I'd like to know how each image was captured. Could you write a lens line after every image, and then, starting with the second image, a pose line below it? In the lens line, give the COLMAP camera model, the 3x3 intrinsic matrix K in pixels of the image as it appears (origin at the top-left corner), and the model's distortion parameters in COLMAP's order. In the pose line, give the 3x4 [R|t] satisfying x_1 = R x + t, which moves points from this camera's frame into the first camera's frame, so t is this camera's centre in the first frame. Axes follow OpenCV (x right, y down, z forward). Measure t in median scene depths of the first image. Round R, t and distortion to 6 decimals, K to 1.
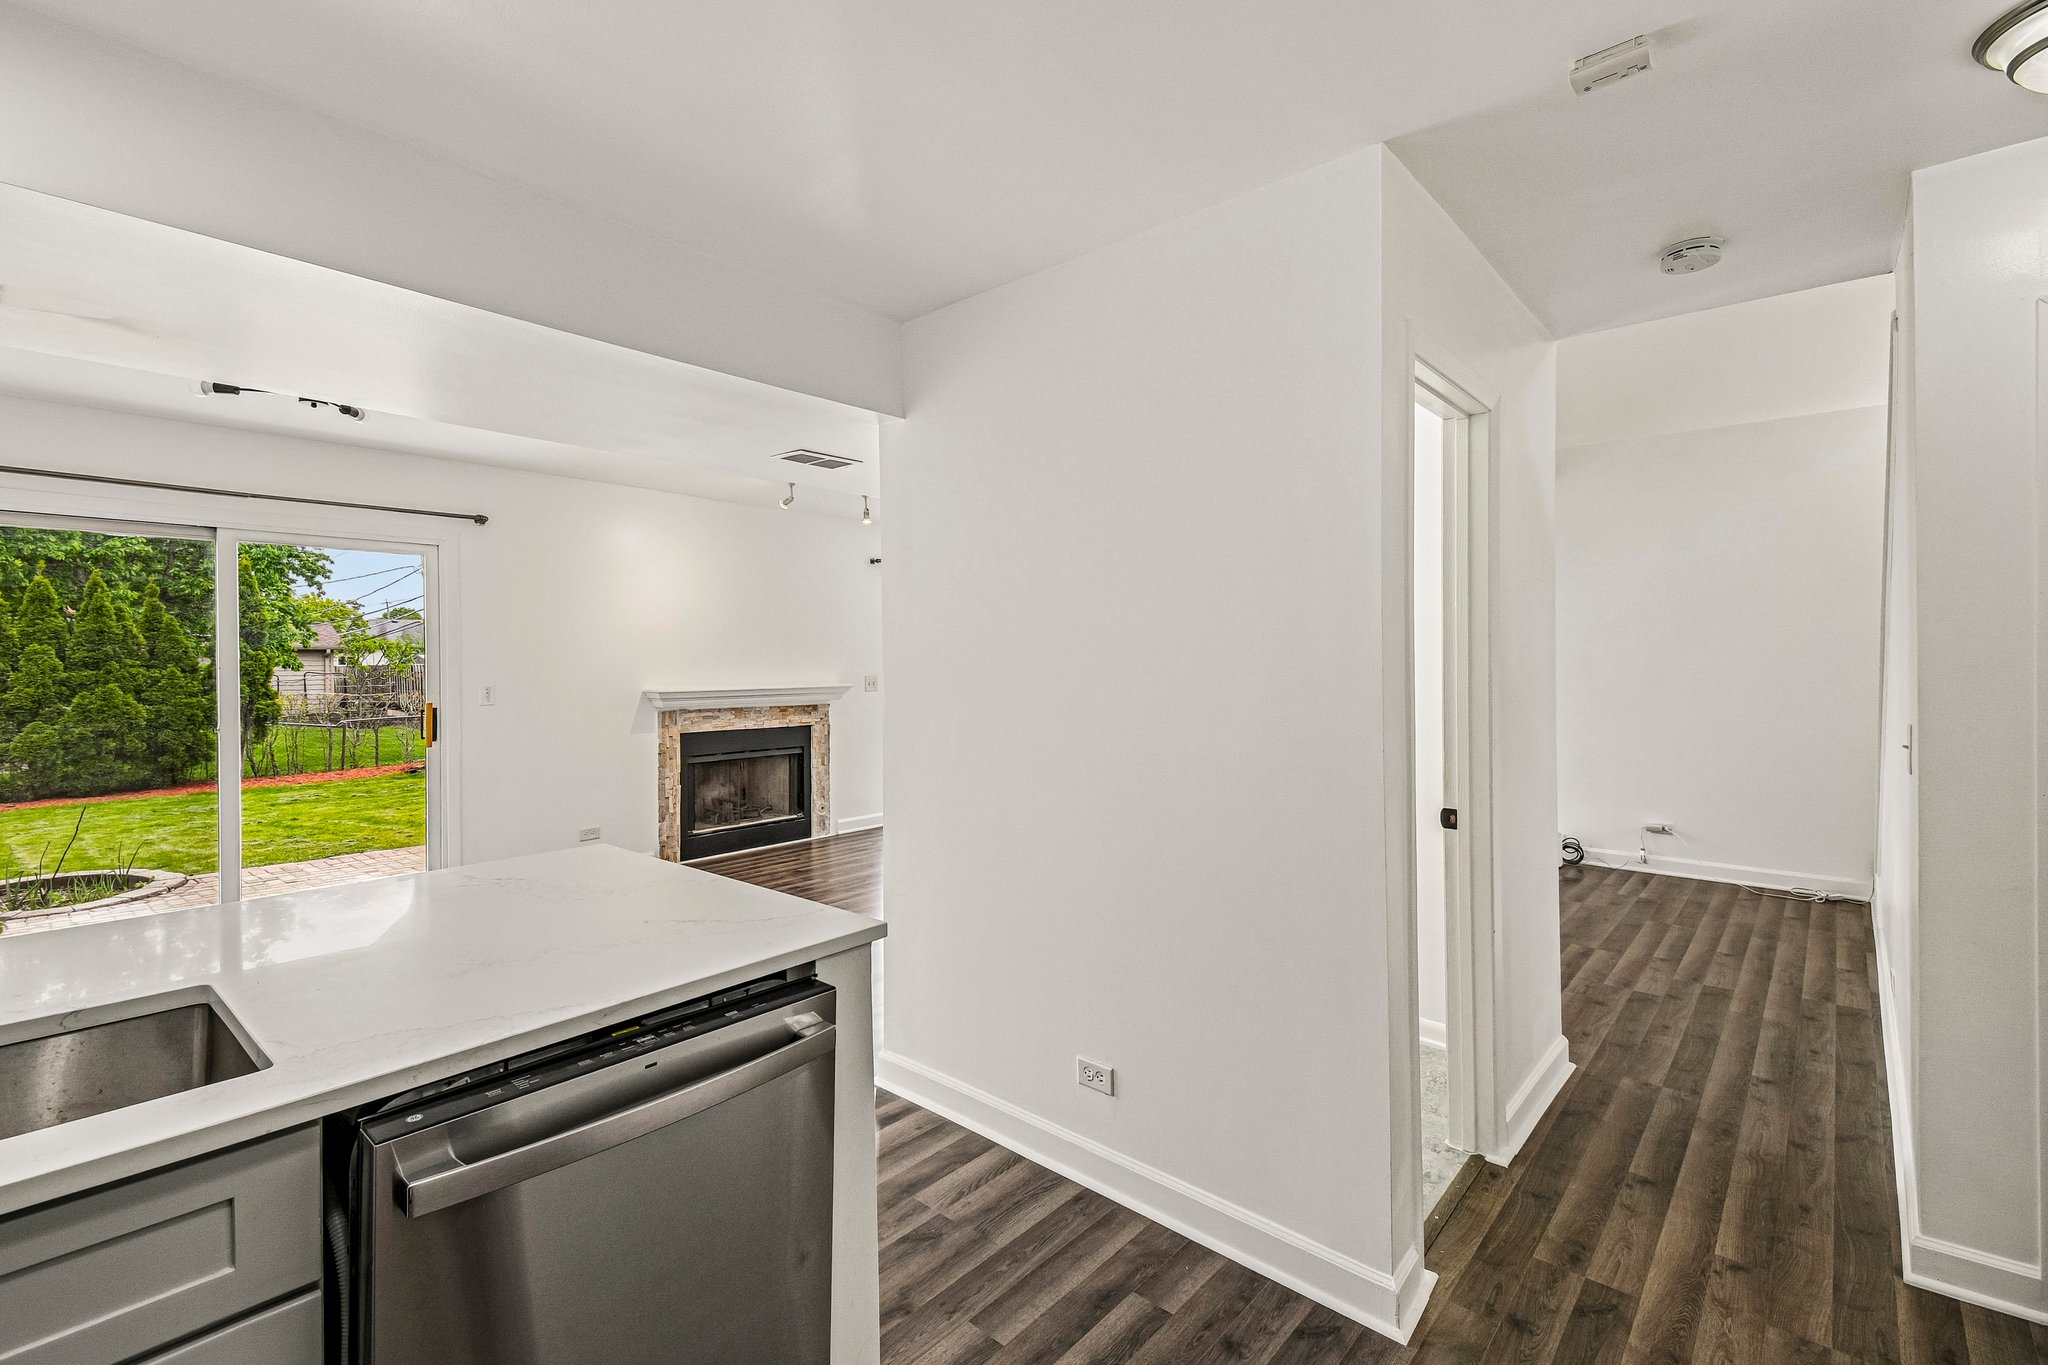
lens RADIAL K [[906.8, 0, 991.3], [0, 906.8, 655.0], [0, 0, 1]] dist [0.027018, -0.015922]
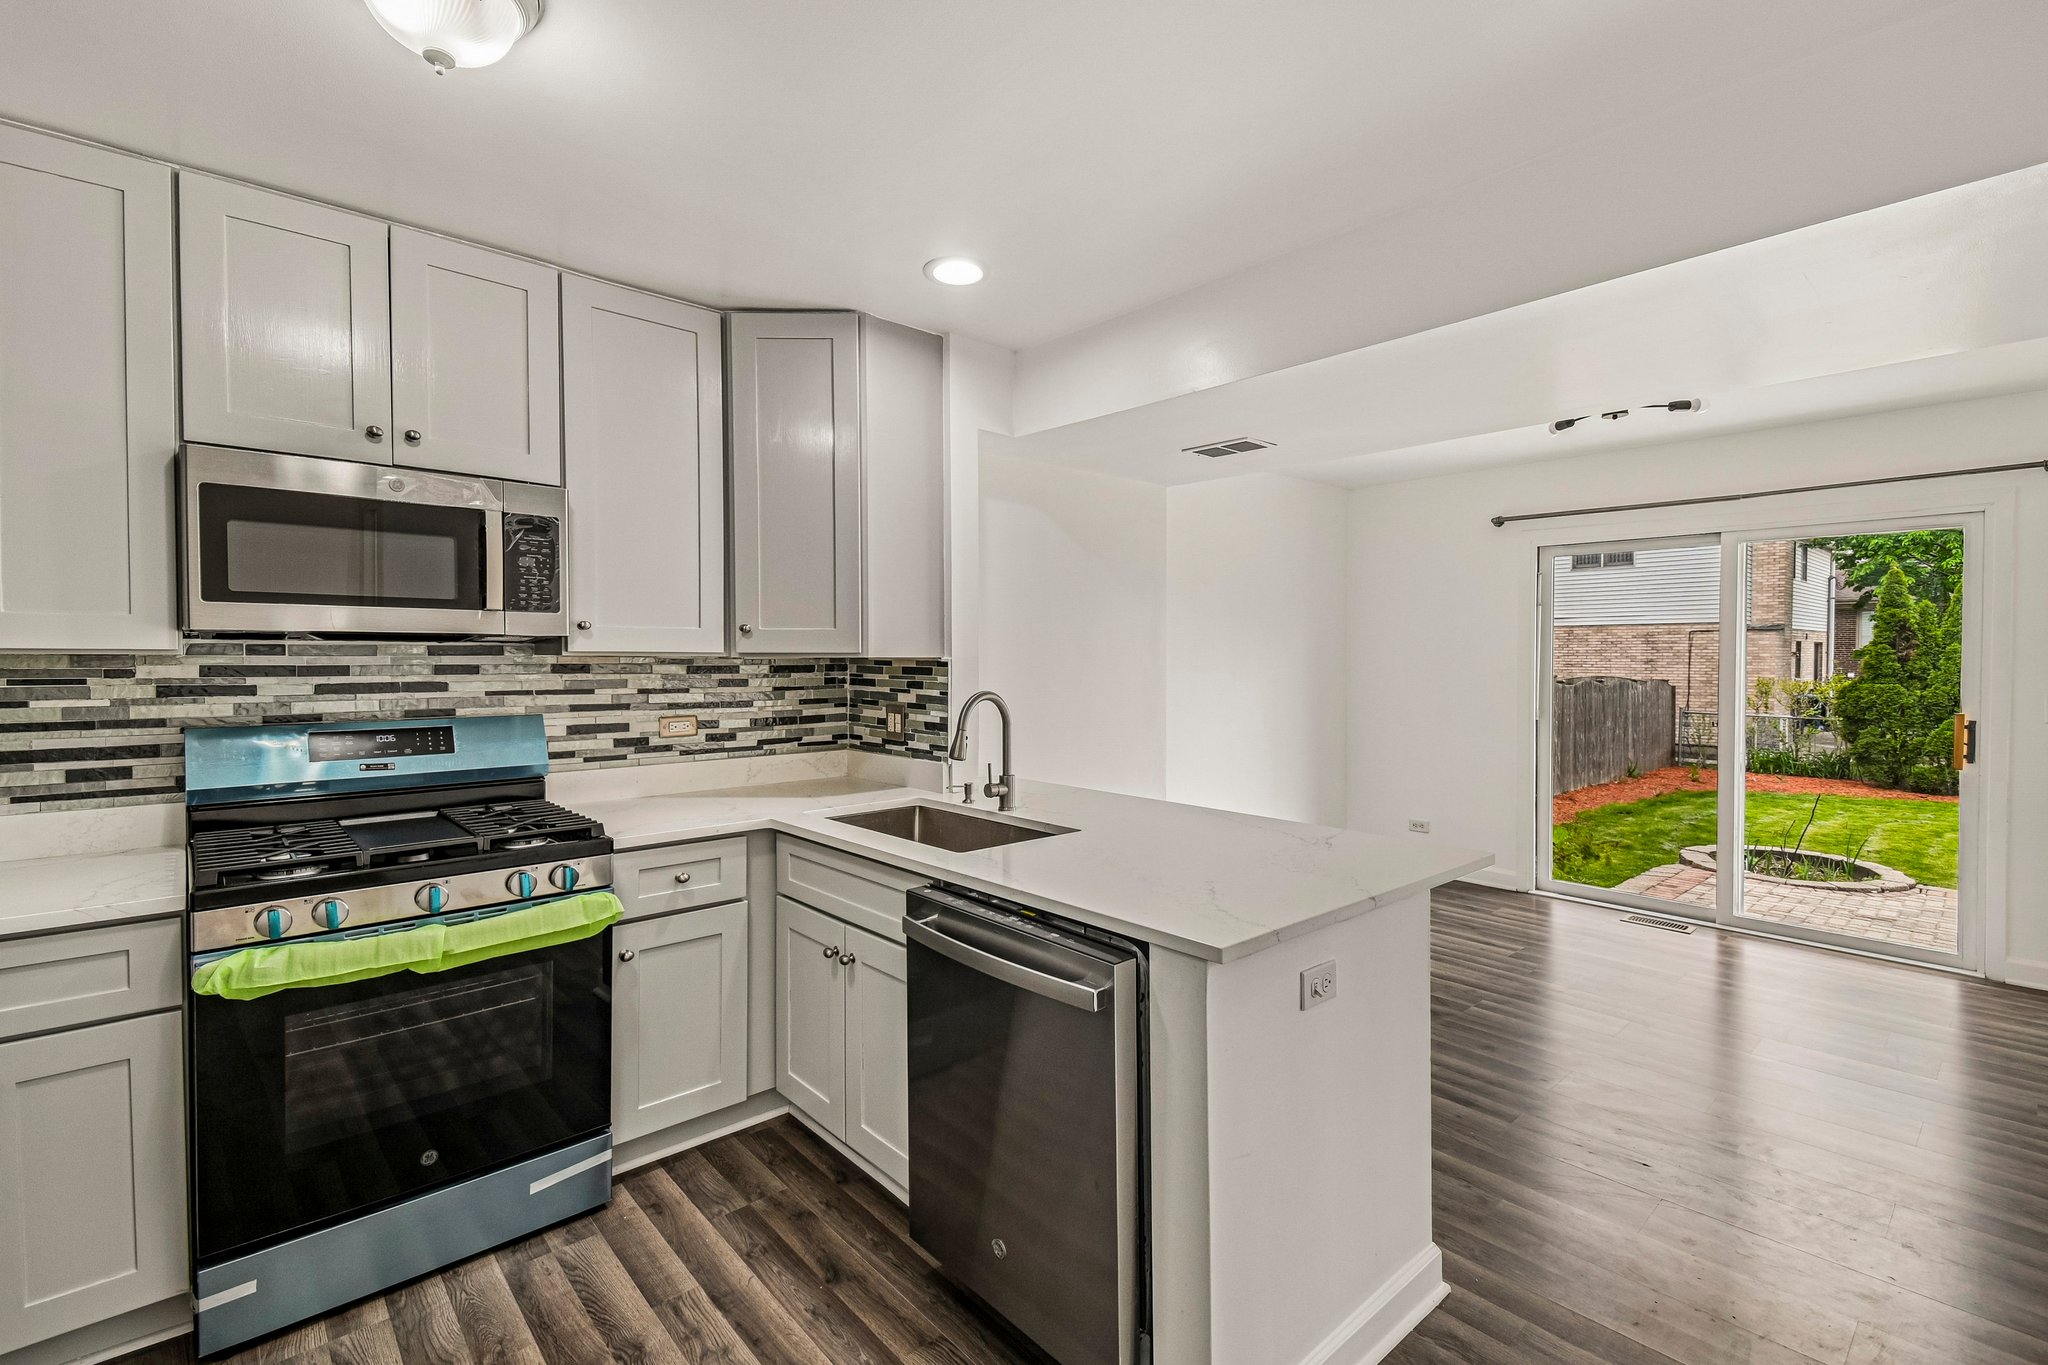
lens RADIAL K [[906.8, 0, 1071.2], [0, 906.8, 677.5], [0, 0, 1]] dist [0.027018, -0.015922]
pose [[-0.071044, 0.028831, -0.997056, 0.186523], [-0.003551, 0.999569, 0.029156, -0.002277], [0.997467, 0.005612, -0.070911, 0.208702]]
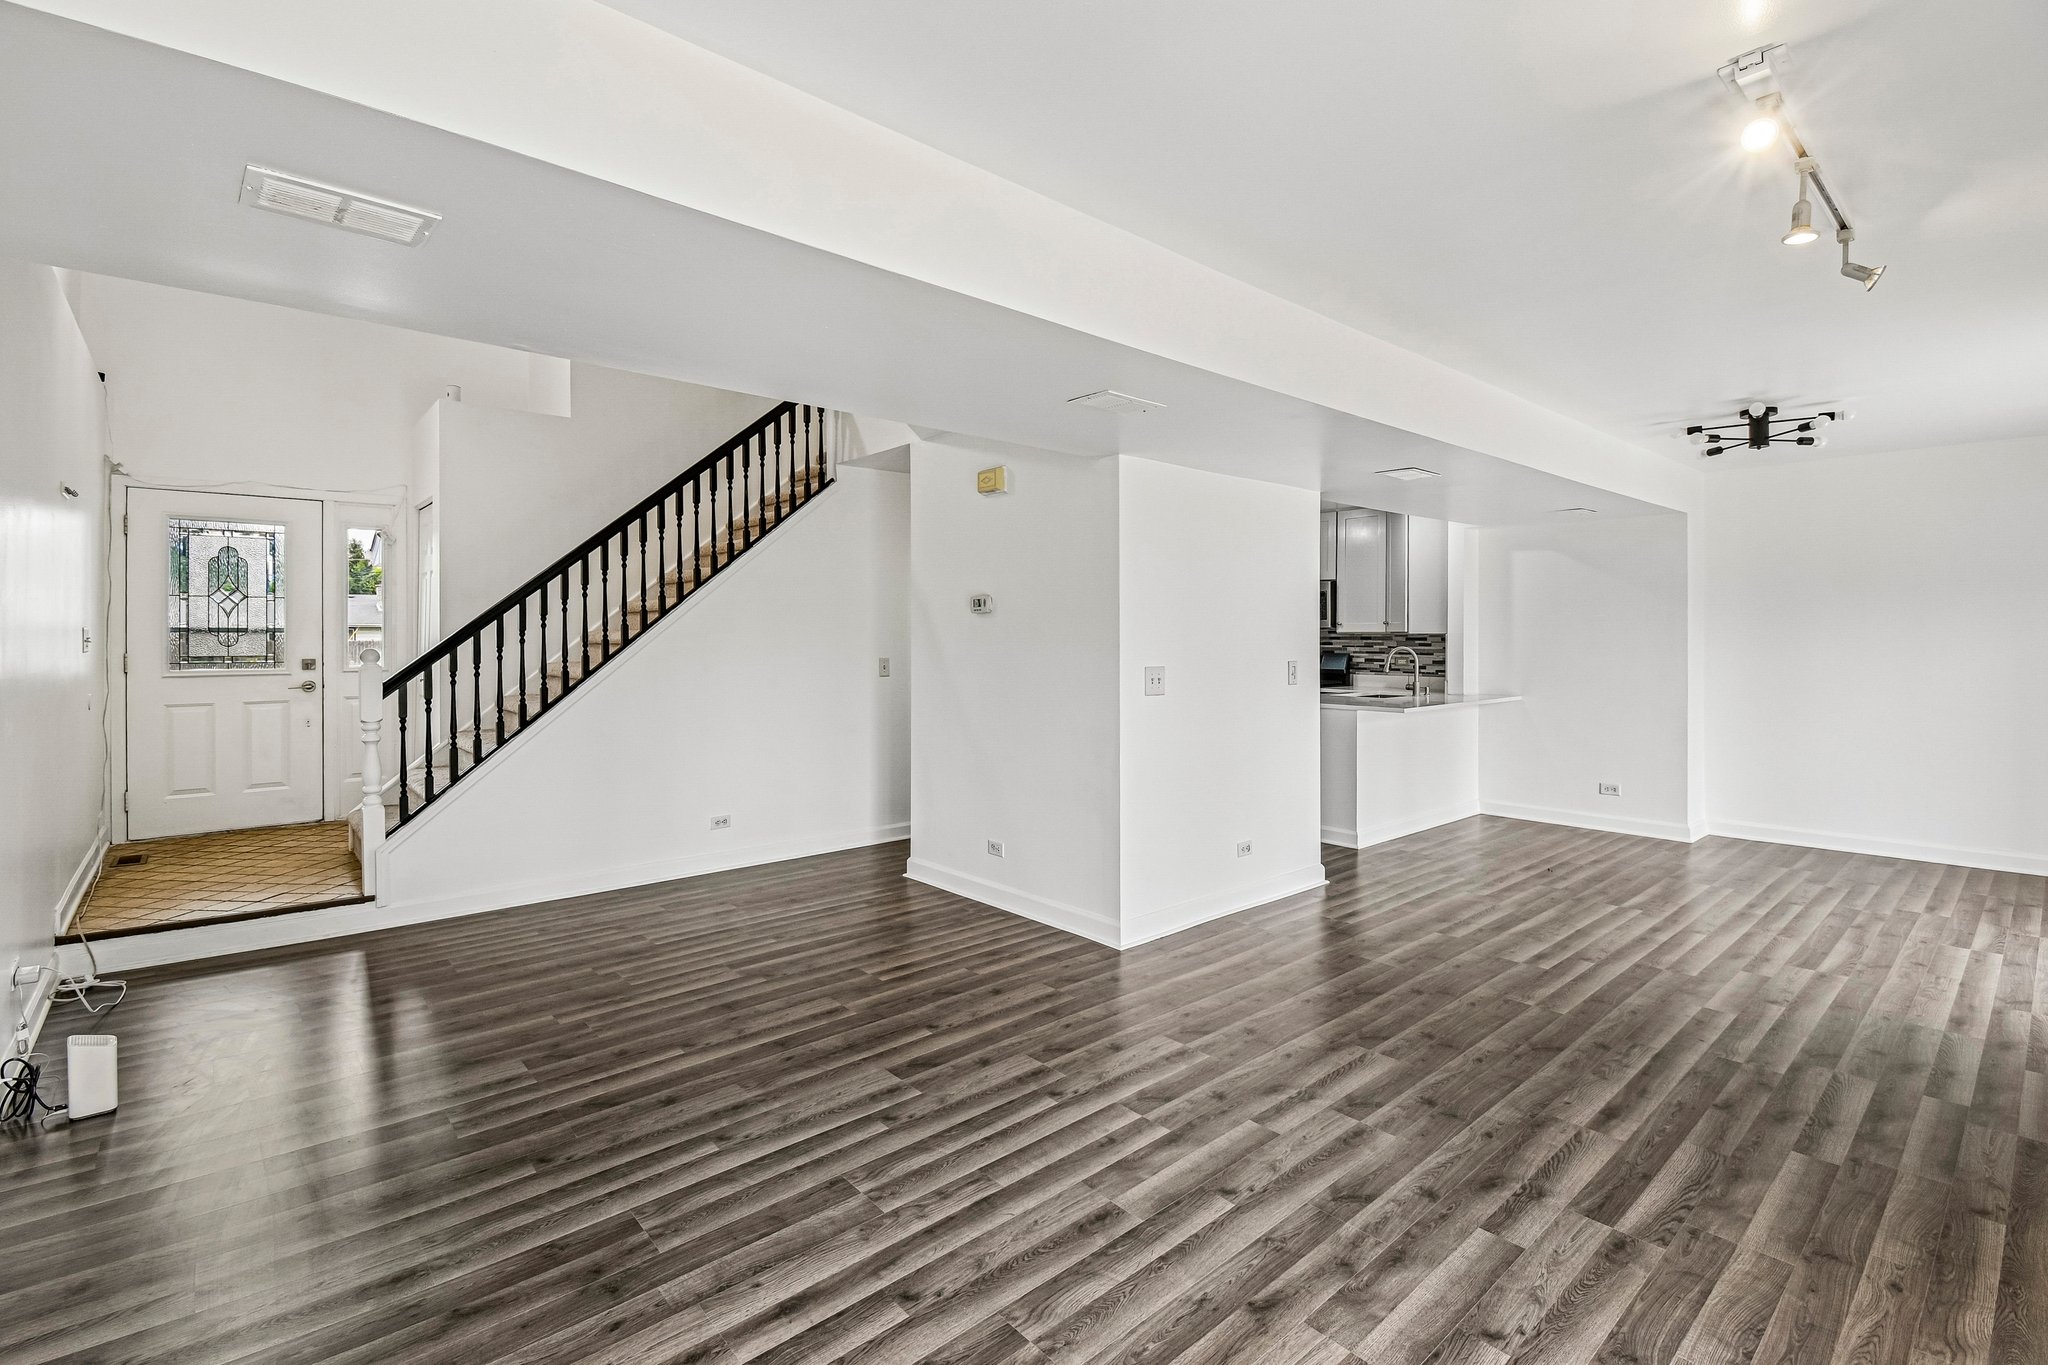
lens RADIAL K [[906.8, 0, 1023.4], [0, 906.8, 648.7], [0, 0, 1]] dist [0.027018, -0.015922]
pose [[-0.994410, 0.000159, 0.105584, 0.112257], [0.001700, 0.999893, 0.014508, 0.002380], [-0.105571, 0.014607, -0.994304, 1.181325]]
